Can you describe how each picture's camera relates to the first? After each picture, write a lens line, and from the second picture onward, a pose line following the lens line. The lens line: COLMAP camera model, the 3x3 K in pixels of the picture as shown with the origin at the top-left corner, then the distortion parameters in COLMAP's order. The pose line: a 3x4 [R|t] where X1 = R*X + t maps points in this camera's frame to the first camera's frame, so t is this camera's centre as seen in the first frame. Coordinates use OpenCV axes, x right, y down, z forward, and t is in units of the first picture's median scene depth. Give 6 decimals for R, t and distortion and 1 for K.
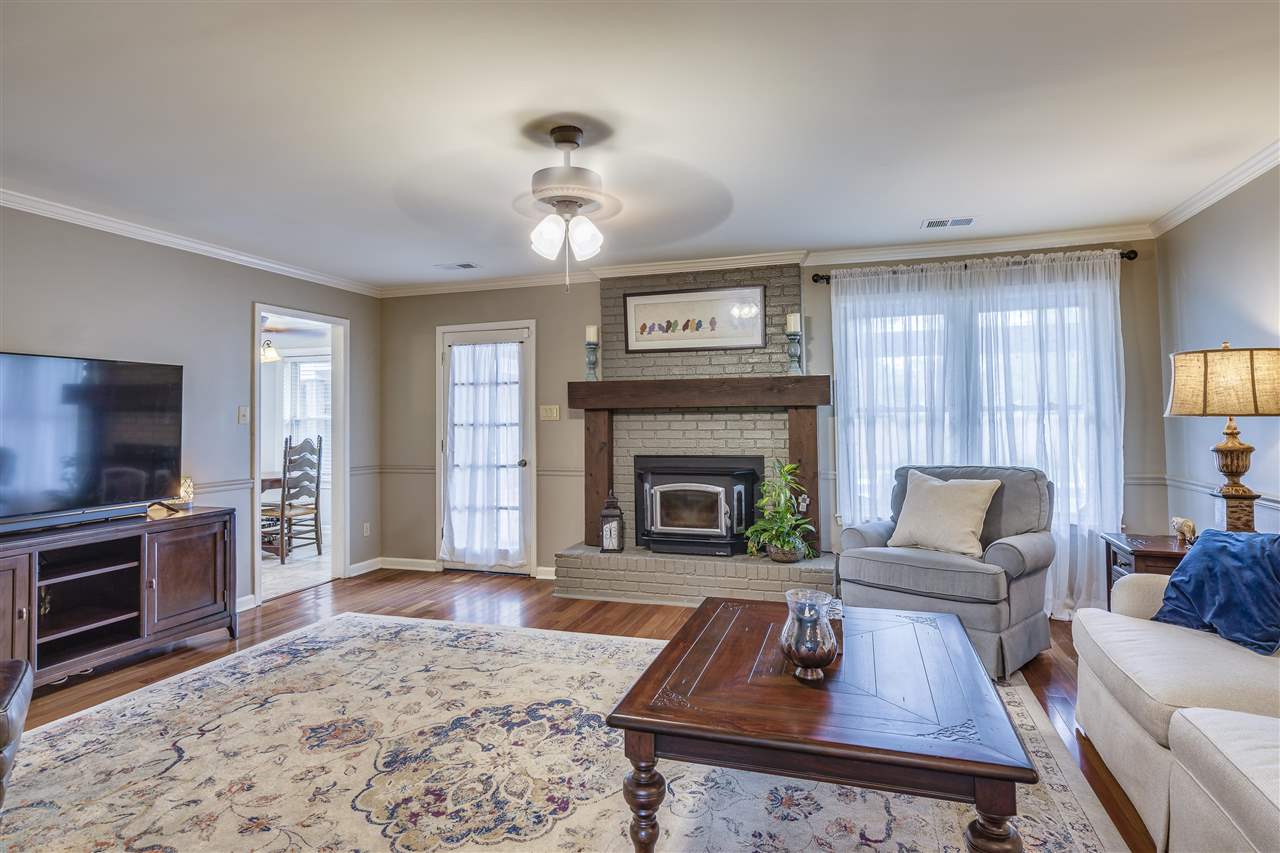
lens RADIAL K [[688.4, 0, 636.8], [0, 688.4, 421.2], [0, 0, 1]] dist [0.006667, 0.001394]
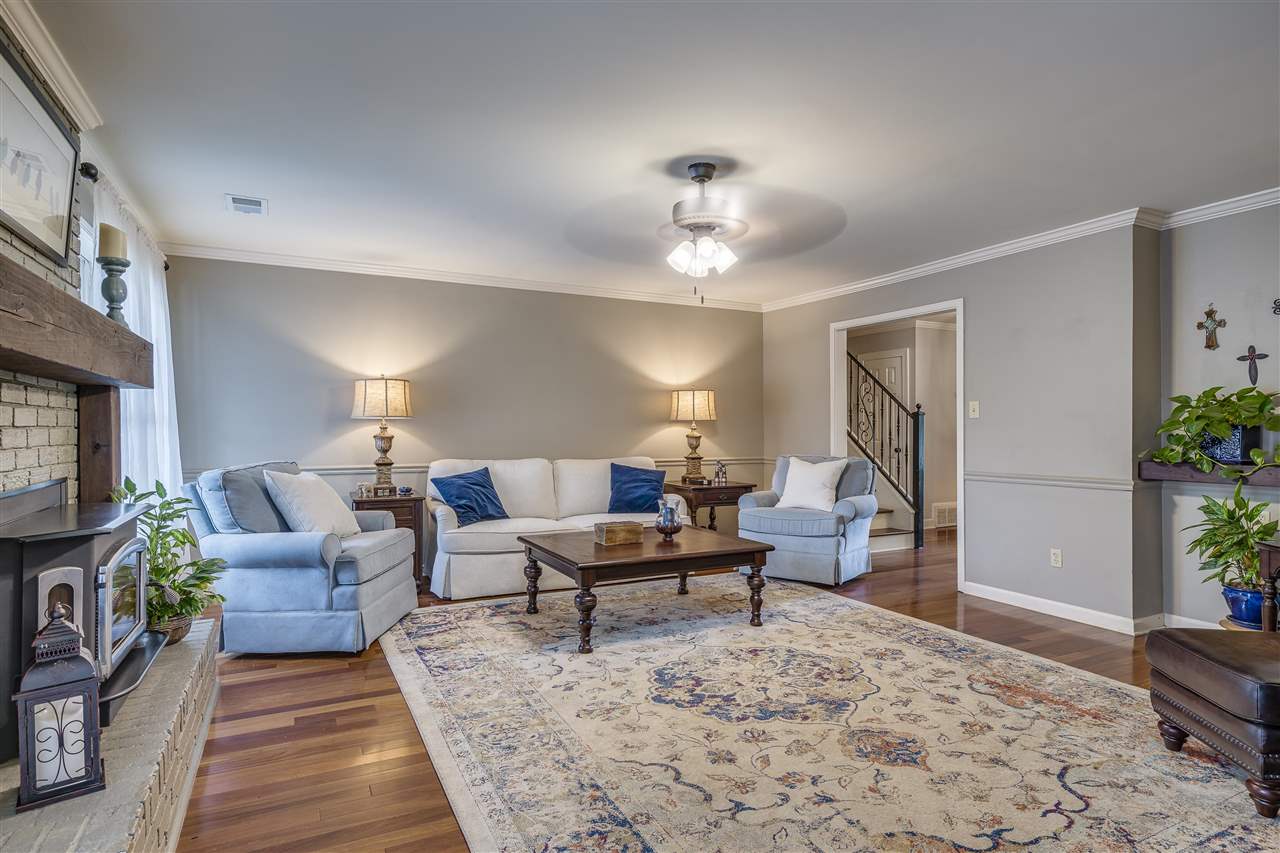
lens RADIAL K [[688.4, 0, 636.0], [0, 688.4, 429.6], [0, 0, 1]] dist [0.006667, 0.001394]
pose [[-0.709322, 0.009855, 0.704816, -0.856565], [0.008400, 0.999949, -0.005529, 0.040319], [-0.704835, 0.001999, -0.709369, 1.905830]]
